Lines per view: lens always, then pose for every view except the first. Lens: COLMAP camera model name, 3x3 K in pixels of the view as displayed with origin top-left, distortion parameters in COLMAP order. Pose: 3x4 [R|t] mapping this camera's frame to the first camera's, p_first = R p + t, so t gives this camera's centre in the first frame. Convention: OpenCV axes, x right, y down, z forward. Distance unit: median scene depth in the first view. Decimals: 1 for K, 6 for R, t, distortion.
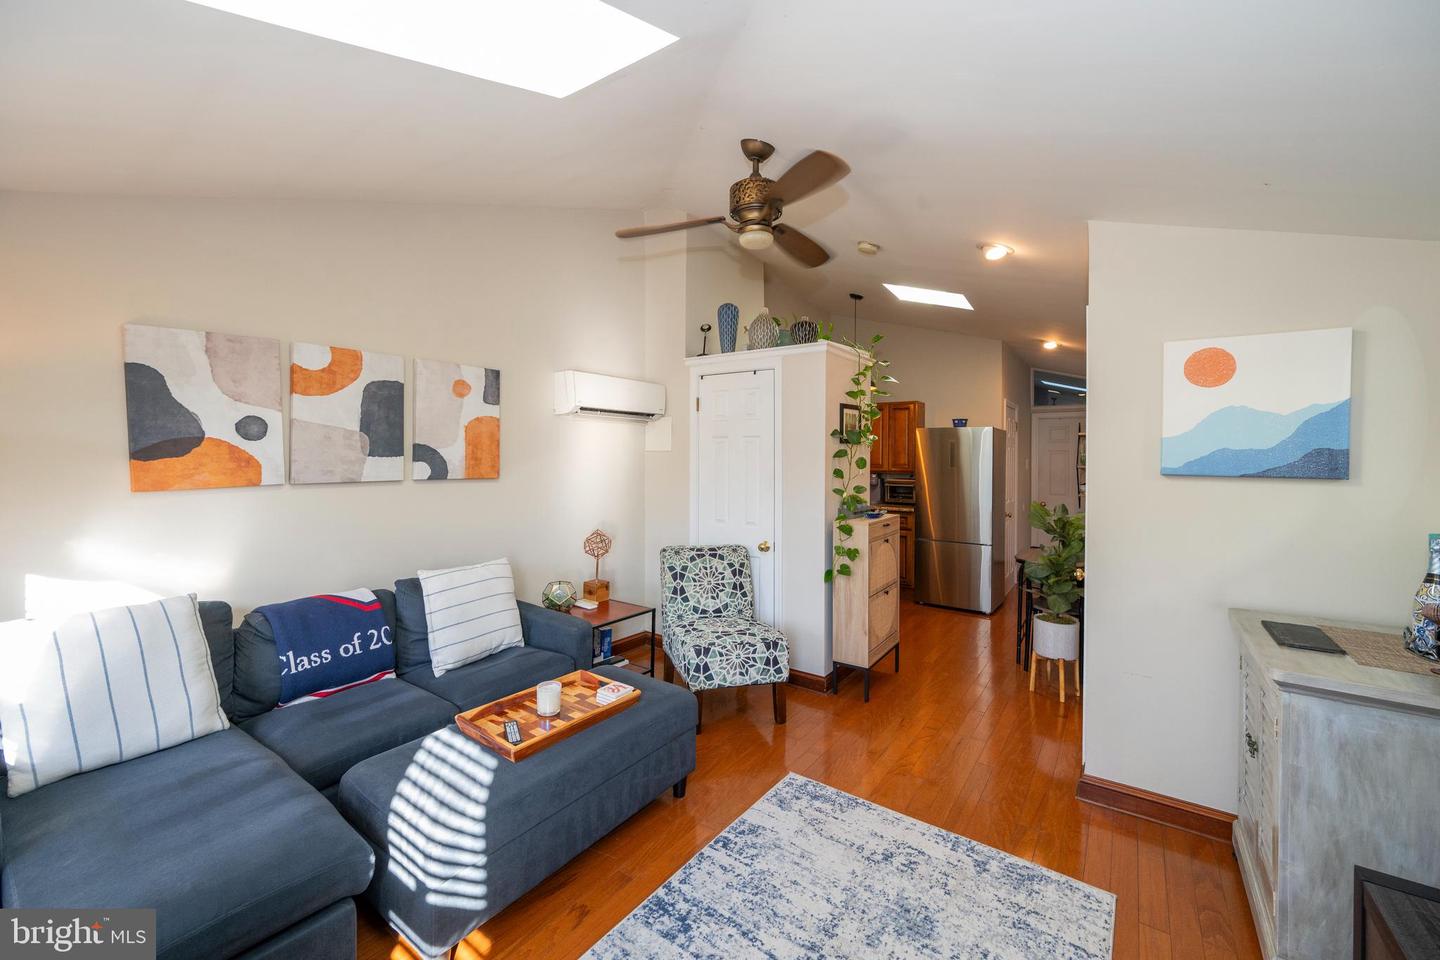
lens RADIAL K [[571.3, 0, 725.0], [0, 571.3, 453.2], [0, 0, 1]] dist [-0.001827, -0.000270]
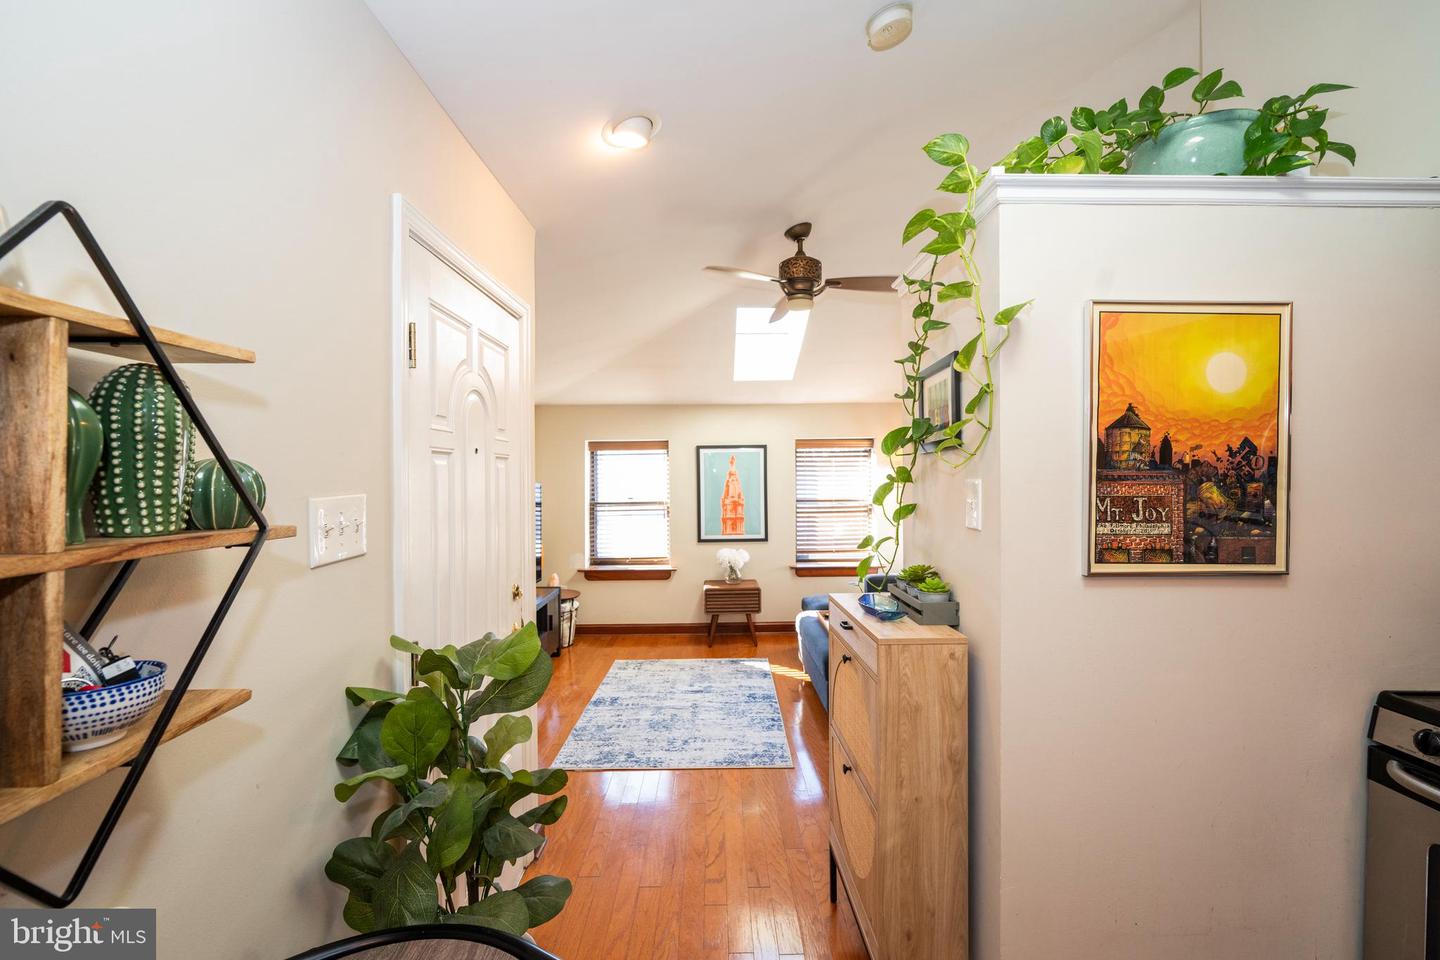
lens RADIAL K [[603.5, 0, 722.8], [0, 603.5, 478.2], [0, 0, 1]] dist [-0.003607, 0.000631]
pose [[-0.806940, -0.002311, -0.590628, 0.769884], [0.001254, 0.999983, -0.005626, 0.007310], [0.590632, -0.005280, -0.806924, 1.569711]]
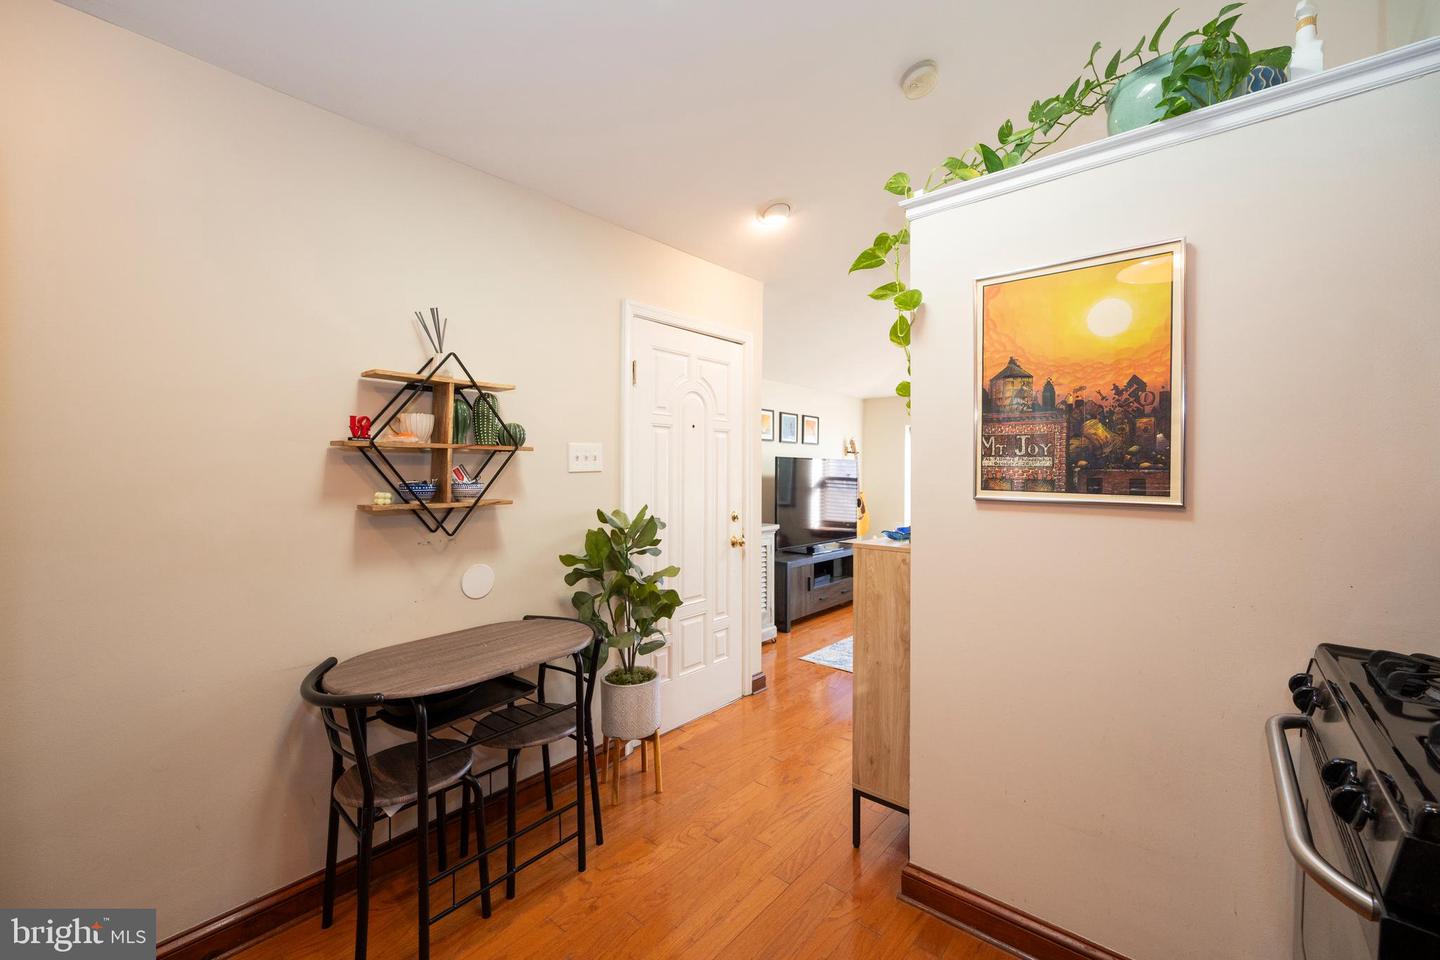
lens RADIAL K [[571.3, 0, 734.2], [0, 571.3, 466.8], [0, 0, 1]] dist [-0.001827, -0.000270]
pose [[-0.996734, -0.009738, 0.080172, 0.464400], [-0.010688, 0.999878, -0.011431, 0.055966], [-0.080051, -0.012251, -0.996716, 1.914615]]
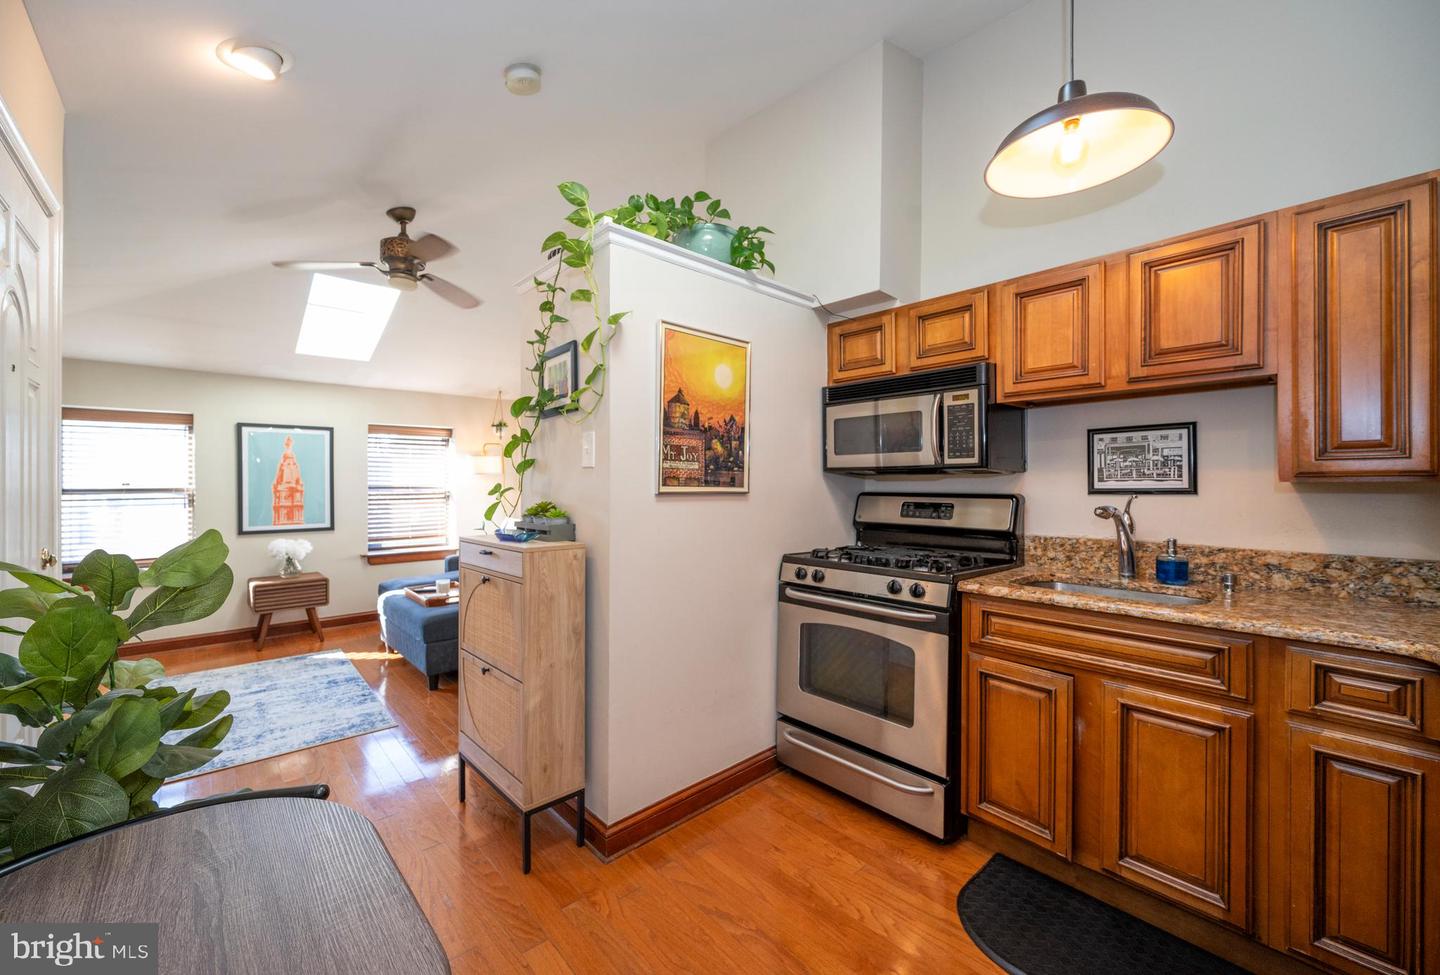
lens RADIAL K [[571.3, 0, 707.6], [0, 571.3, 483.3], [0, 0, 1]] dist [-0.001827, -0.000270]
pose [[-0.224595, -0.009121, -0.974409, 0.925535], [0.000977, 0.999954, -0.009585, 0.071891], [0.974452, -0.003105, -0.224576, 1.574686]]
